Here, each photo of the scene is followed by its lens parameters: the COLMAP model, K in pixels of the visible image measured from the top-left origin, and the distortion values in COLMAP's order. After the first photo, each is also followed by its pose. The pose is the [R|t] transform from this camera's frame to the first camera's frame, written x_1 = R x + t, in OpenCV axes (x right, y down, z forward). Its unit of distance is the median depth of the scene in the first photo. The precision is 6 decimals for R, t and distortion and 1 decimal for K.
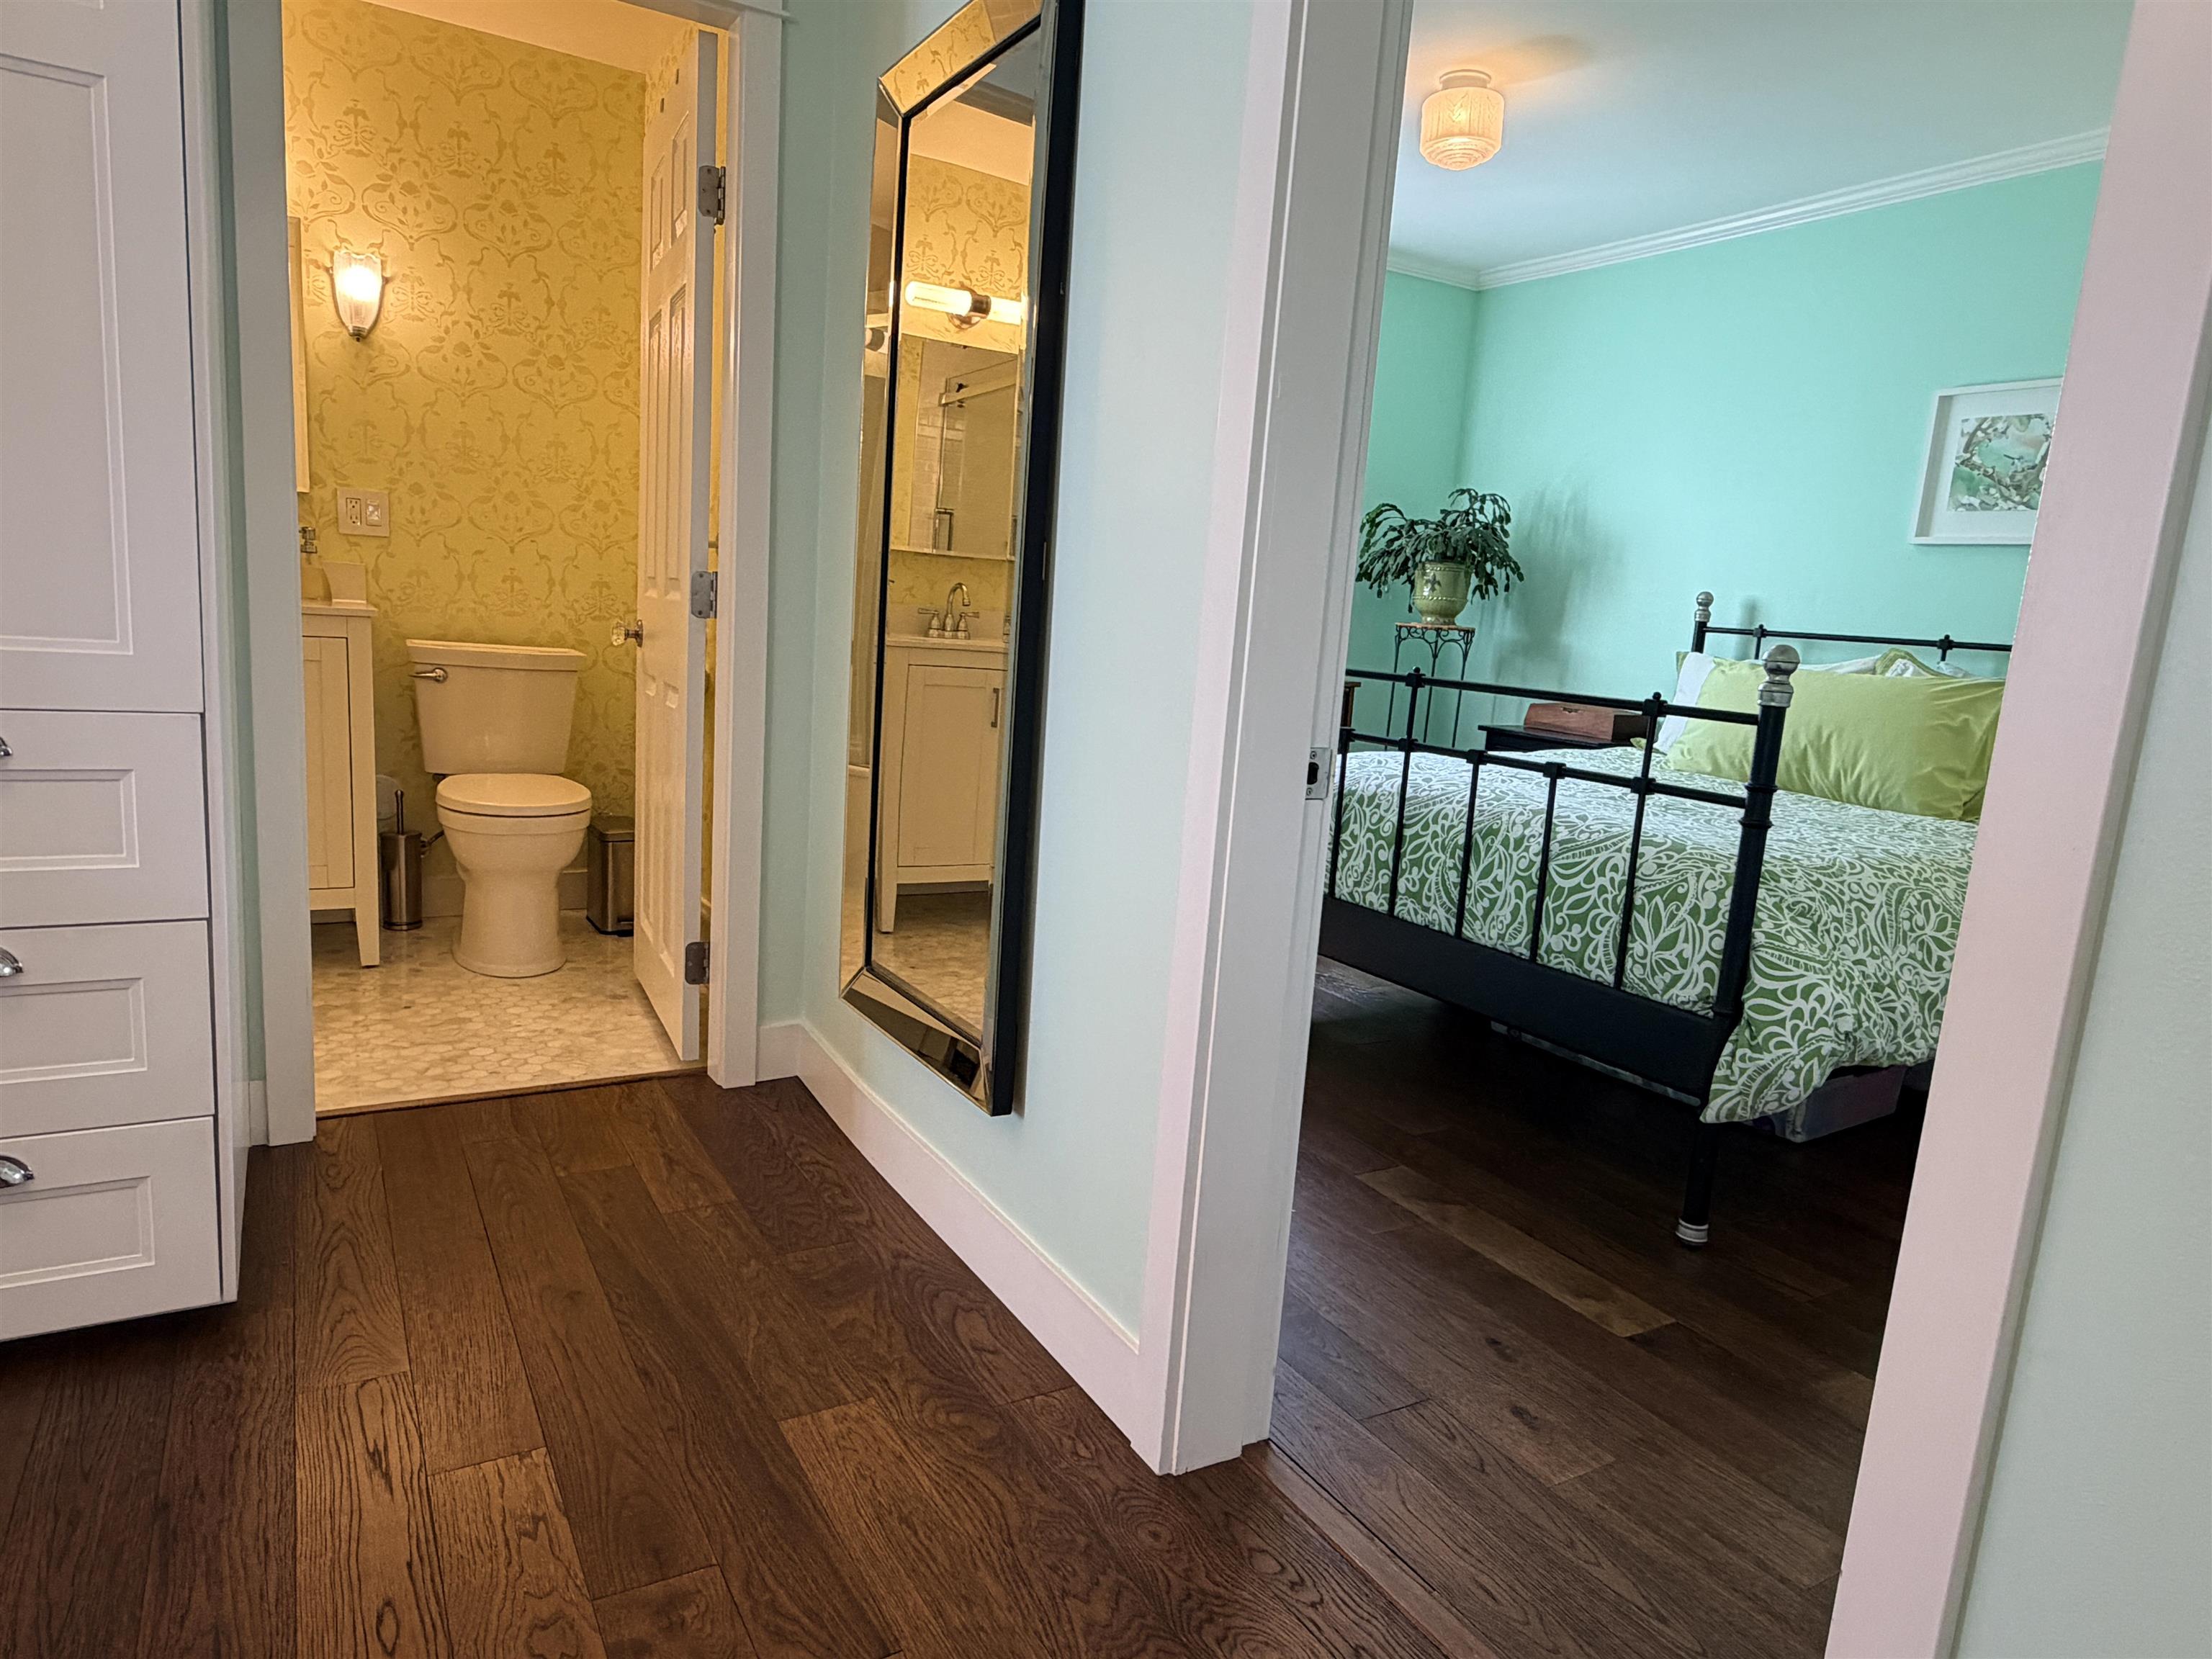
lens RADIAL K [[1343.3, 0, 1108.5], [0, 1343.3, 829.5], [0, 0, 1]] dist [0.002212, 0.000554]
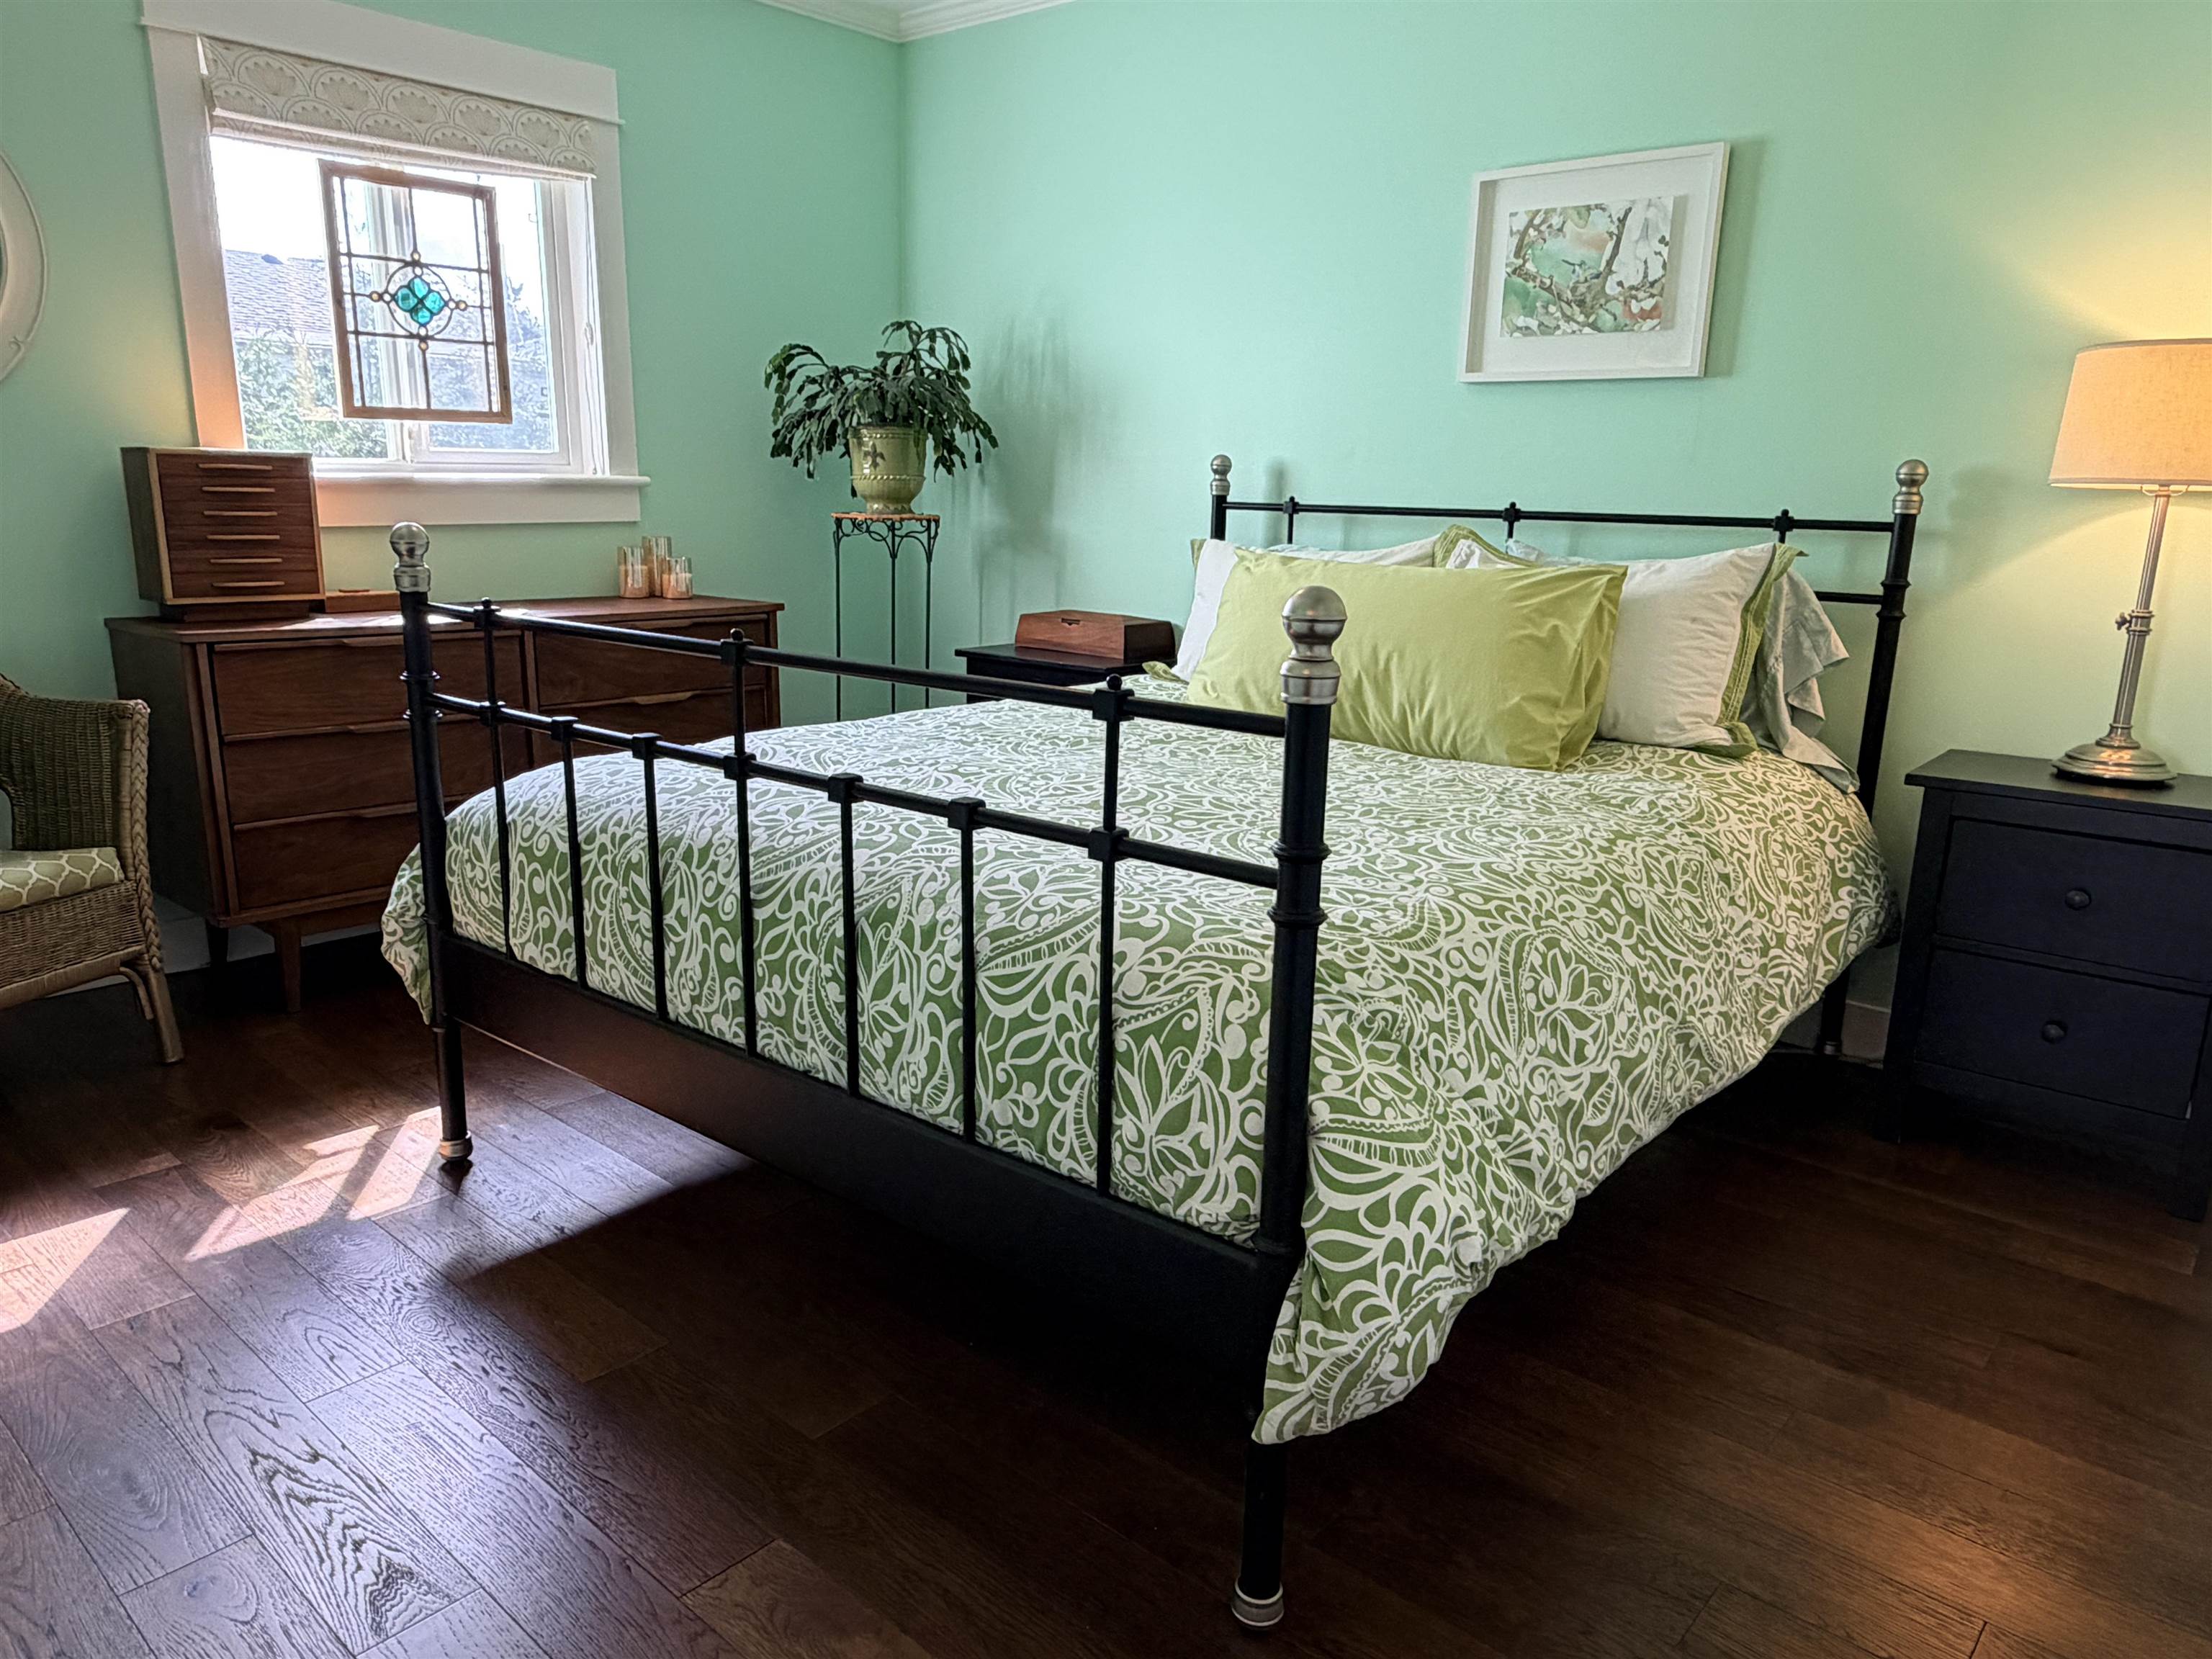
lens RADIAL K [[1494.1, 0, 1098.0], [0, 1494.1, 835.2], [0, 0, 1]] dist [0.001418, 0.000925]
pose [[0.949175, -0.116919, 0.292226, 0.199542], [0.094845, 0.991537, 0.088648, -0.084652], [-0.300117, -0.056426, 0.952232, 0.387406]]
